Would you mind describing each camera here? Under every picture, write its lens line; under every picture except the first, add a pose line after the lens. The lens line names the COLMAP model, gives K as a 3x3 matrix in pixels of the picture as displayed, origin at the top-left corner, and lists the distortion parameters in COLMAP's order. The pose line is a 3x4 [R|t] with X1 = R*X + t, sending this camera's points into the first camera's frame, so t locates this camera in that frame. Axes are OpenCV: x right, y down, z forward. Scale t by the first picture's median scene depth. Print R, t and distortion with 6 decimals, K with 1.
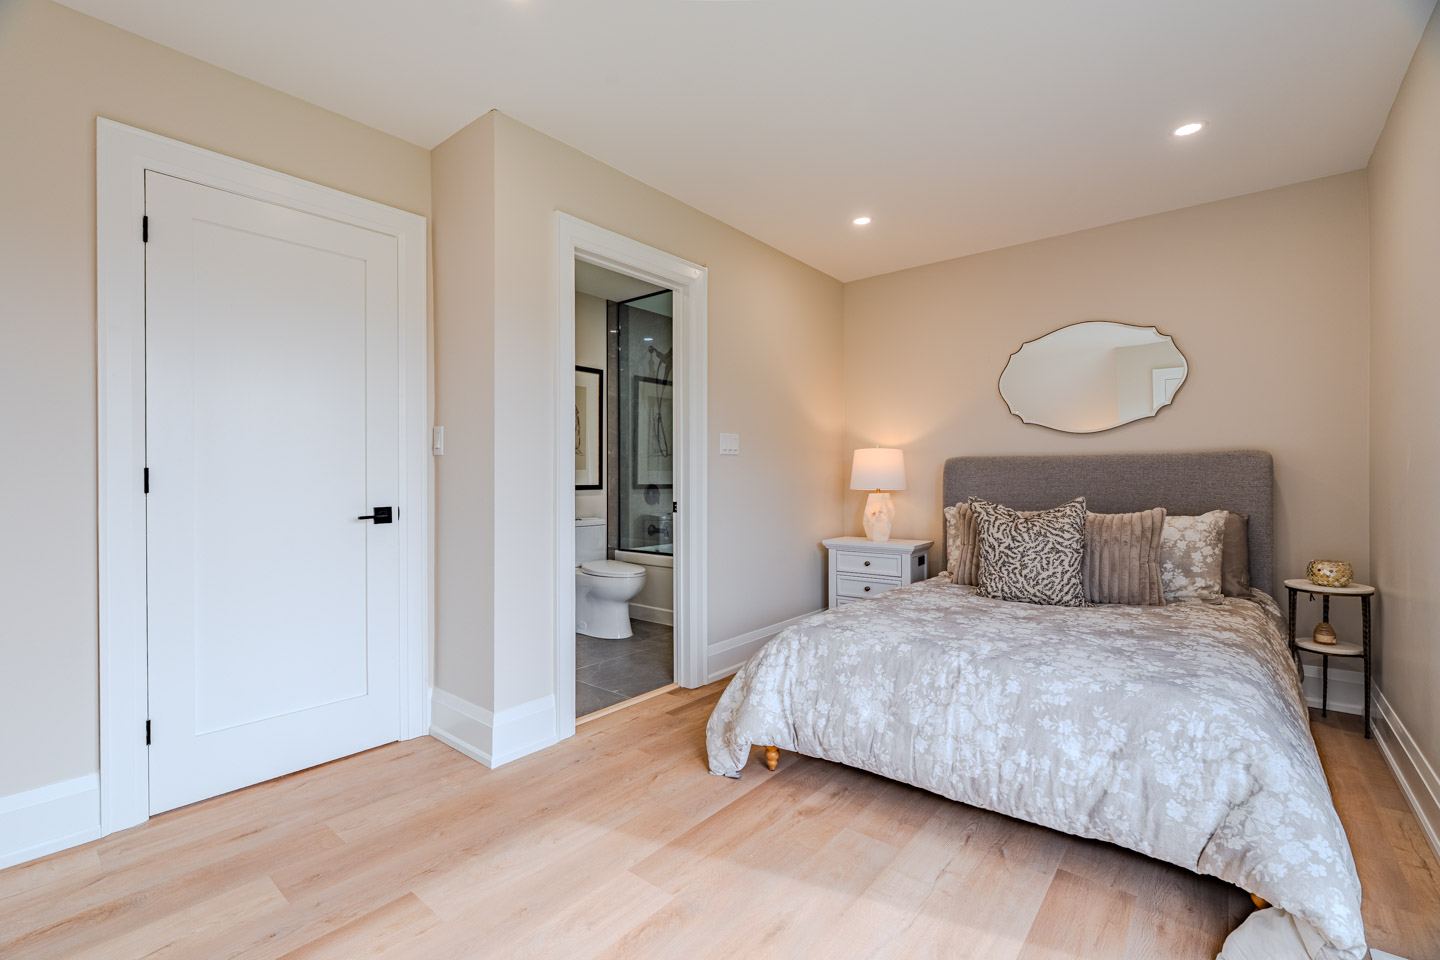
lens RADIAL K [[634.0, 0, 718.1], [0, 634.0, 470.1], [0, 0, 1]] dist [-0.001578, -0.000083]
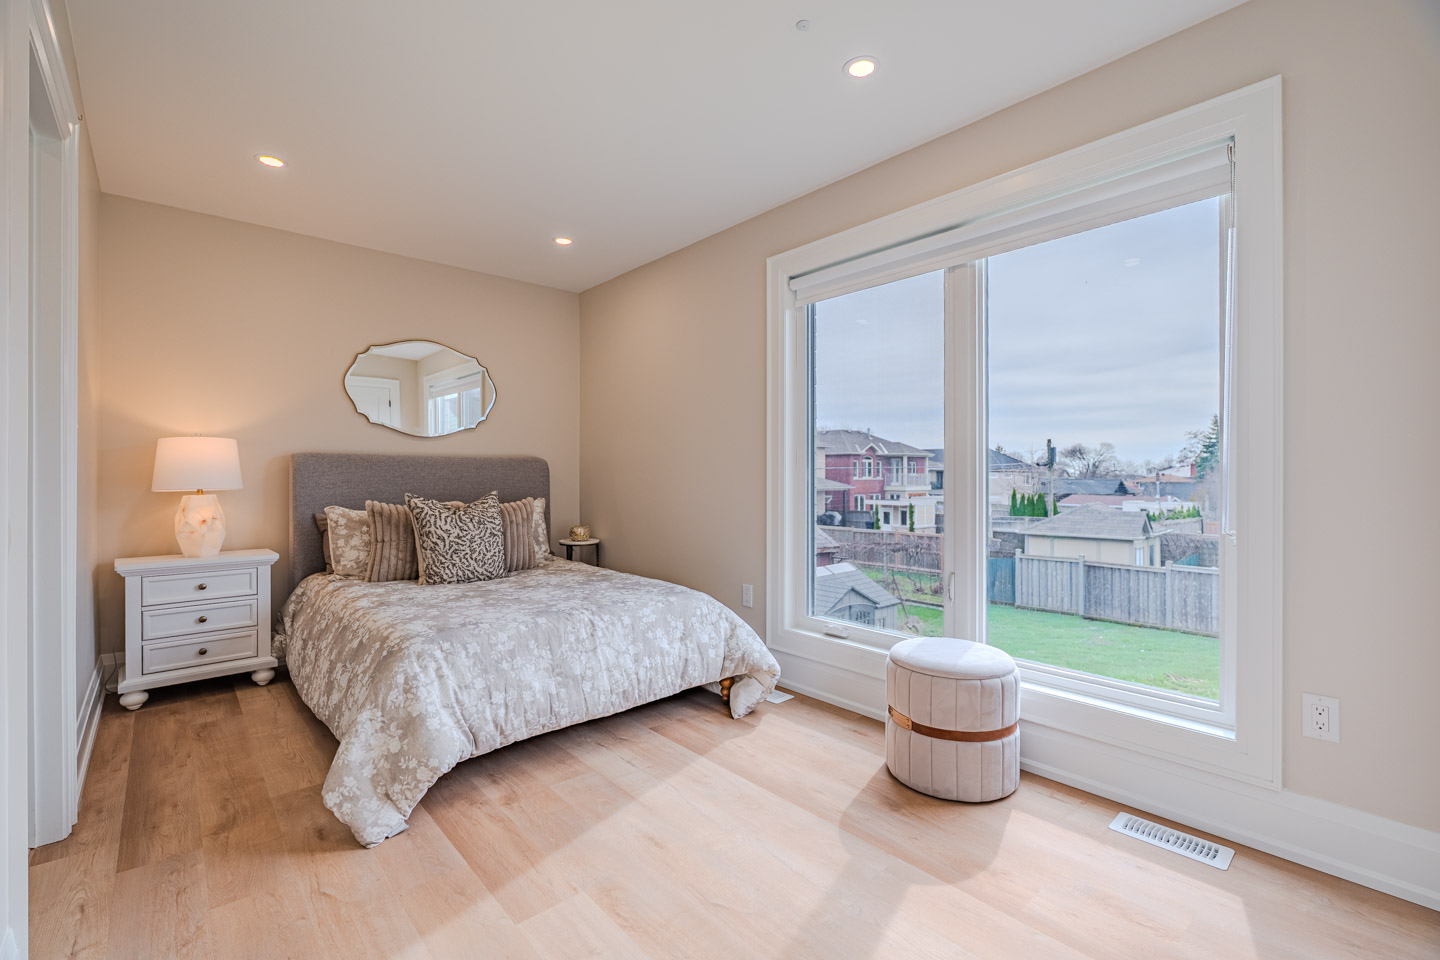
lens RADIAL K [[634.0, 0, 718.1], [0, 634.0, 470.1], [0, 0, 1]] dist [-0.001578, -0.000083]
pose [[0.147523, 0.013550, 0.988966, -0.609407], [-0.013759, 0.999838, -0.011647, 0.009896], [-0.988963, -0.011889, 0.147686, 0.382540]]
